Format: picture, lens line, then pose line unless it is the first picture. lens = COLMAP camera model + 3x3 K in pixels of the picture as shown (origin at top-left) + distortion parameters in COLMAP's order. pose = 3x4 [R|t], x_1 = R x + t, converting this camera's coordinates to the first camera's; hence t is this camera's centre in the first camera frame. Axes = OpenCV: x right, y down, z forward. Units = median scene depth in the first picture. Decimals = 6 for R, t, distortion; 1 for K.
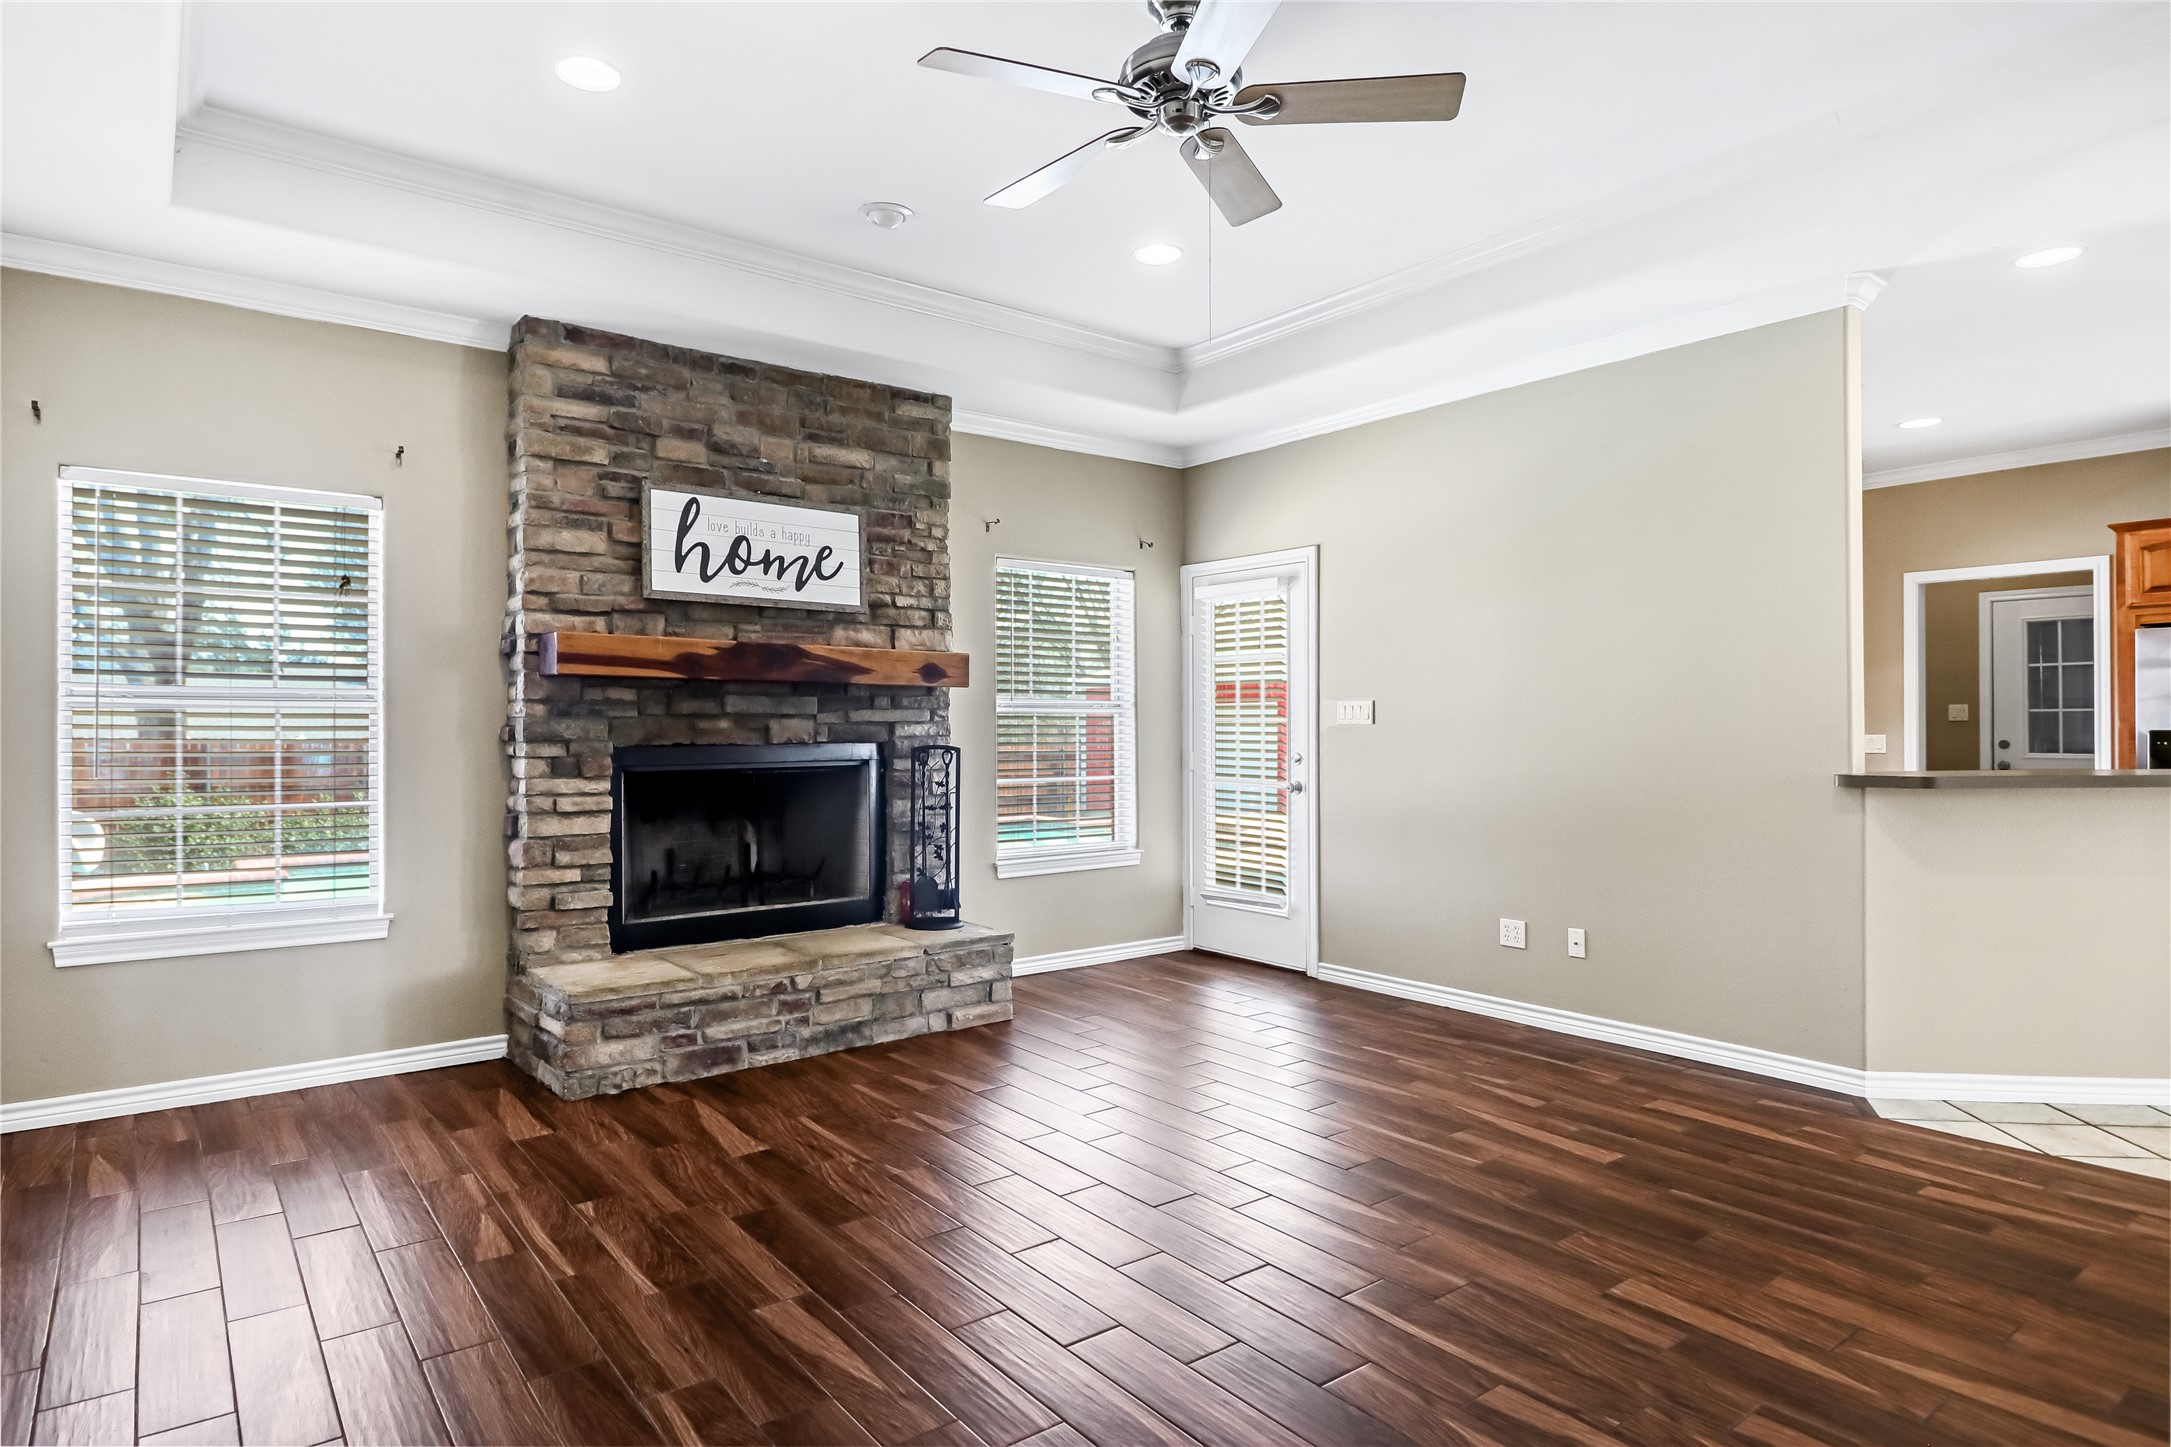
lens RADIAL K [[1239.9, 0, 1083.5], [0, 1239.9, 723.7], [0, 0, 1]] dist [0.002573, -0.001199]
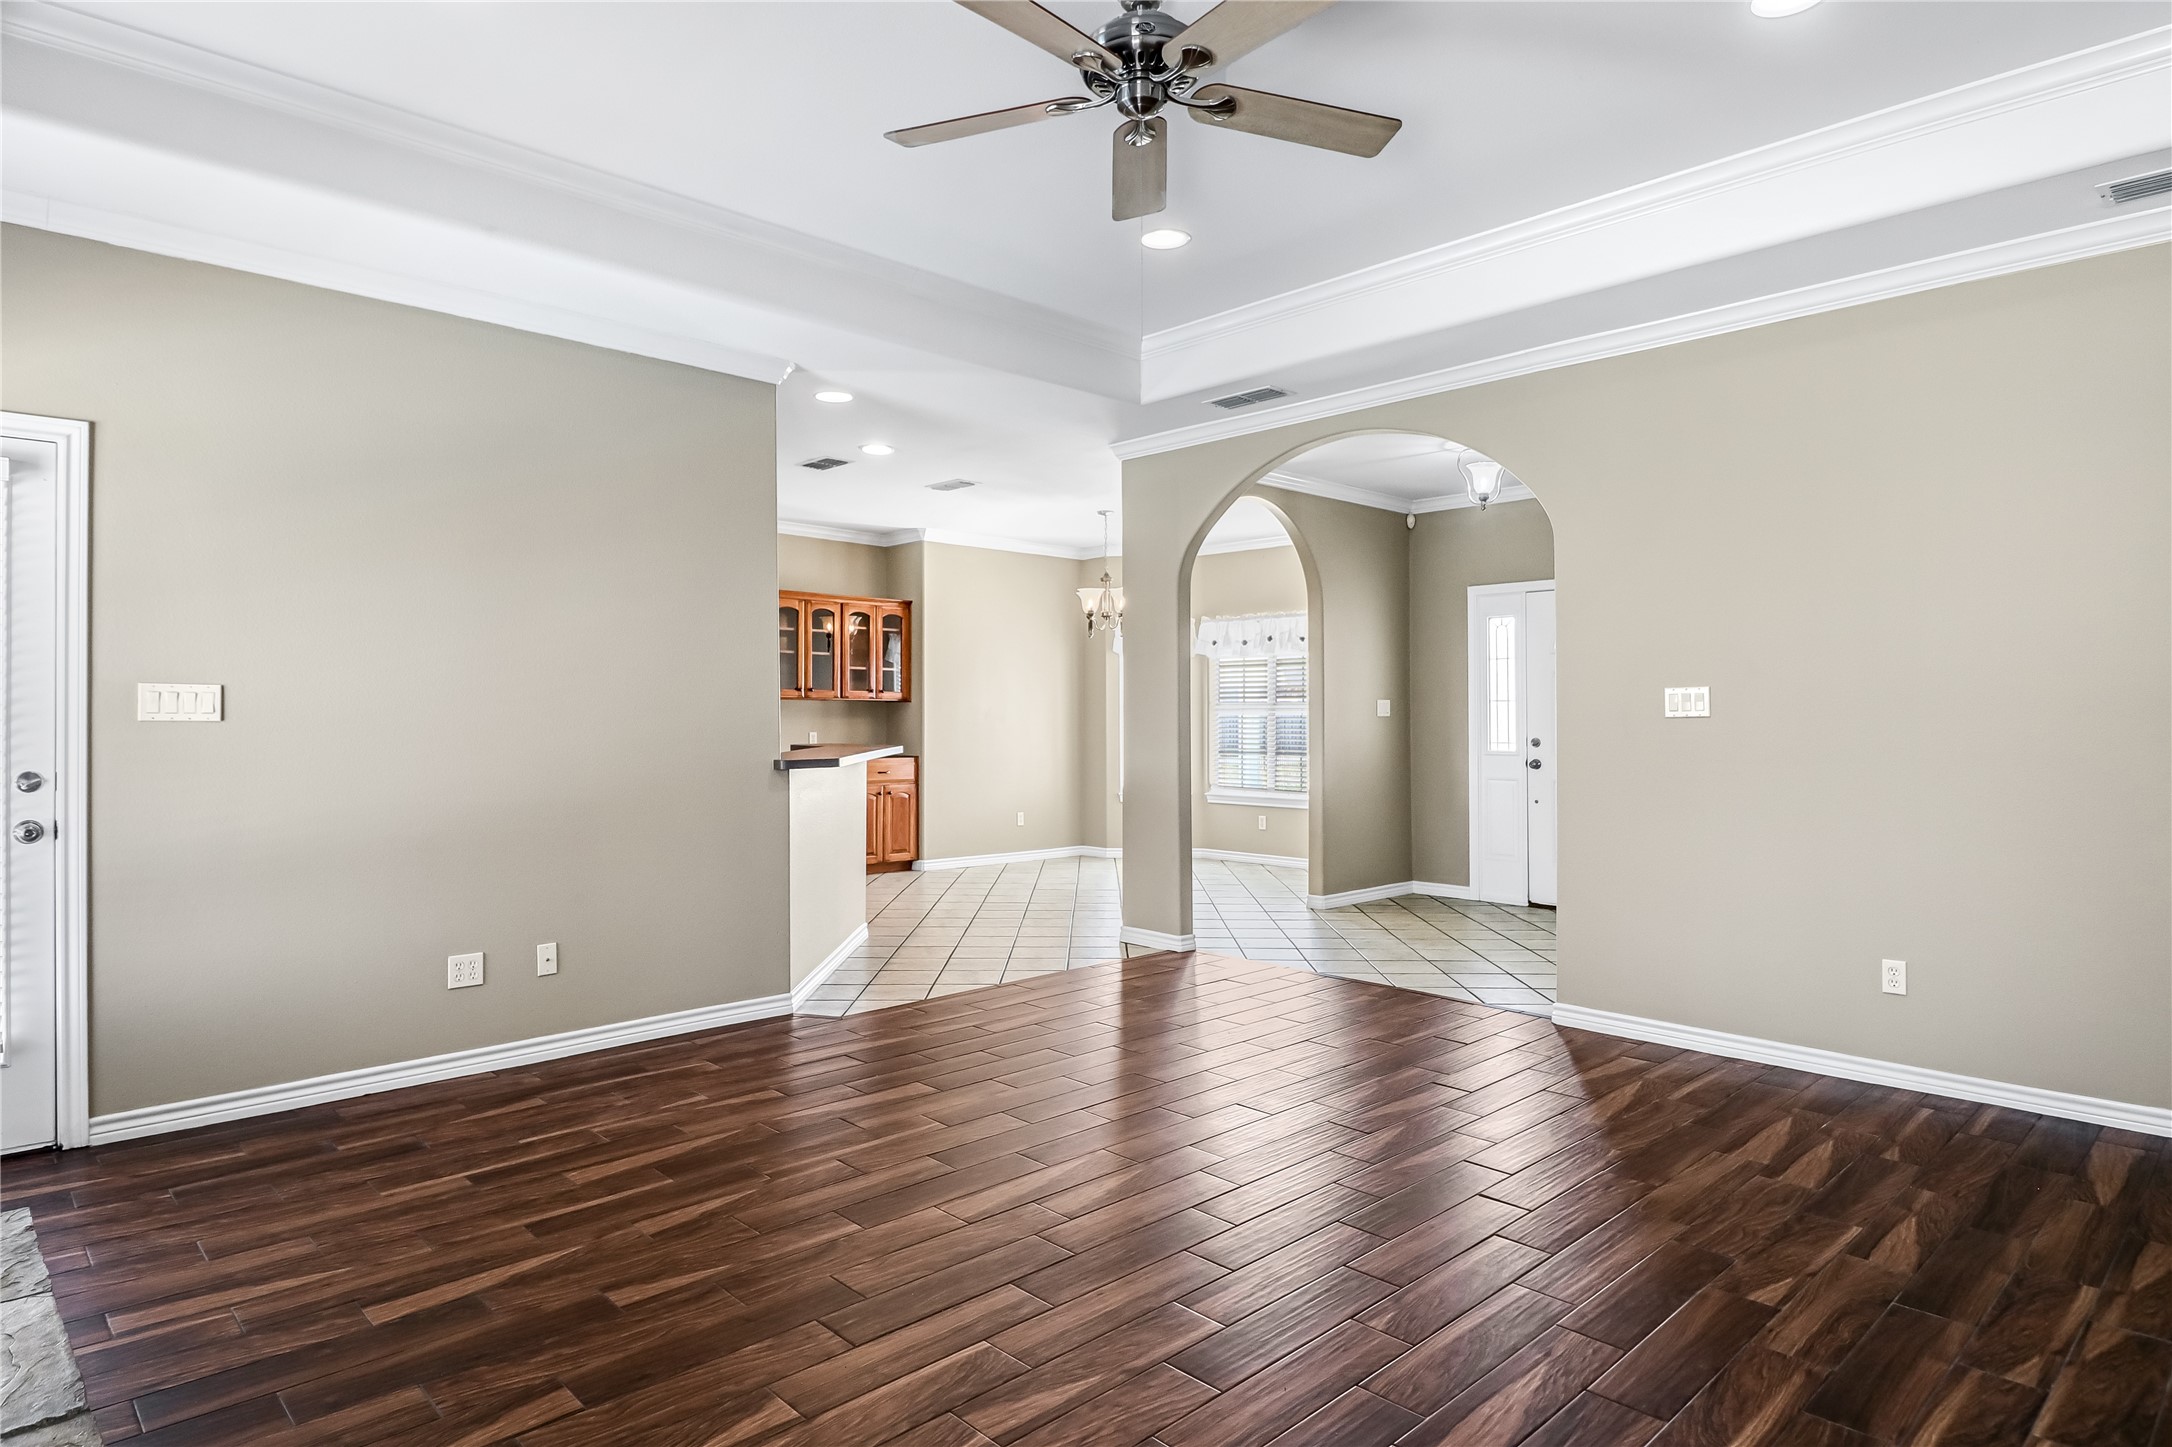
lens RADIAL K [[1240.4, 0, 1077.8], [0, 1240.4, 718.1], [0, 0, 1]] dist [0.002573, -0.001199]
pose [[-0.122754, -0.005344, 0.992423, -0.605246], [-0.003049, 0.999983, 0.005008, -0.007609], [-0.992432, -0.002411, -0.122768, 0.785198]]
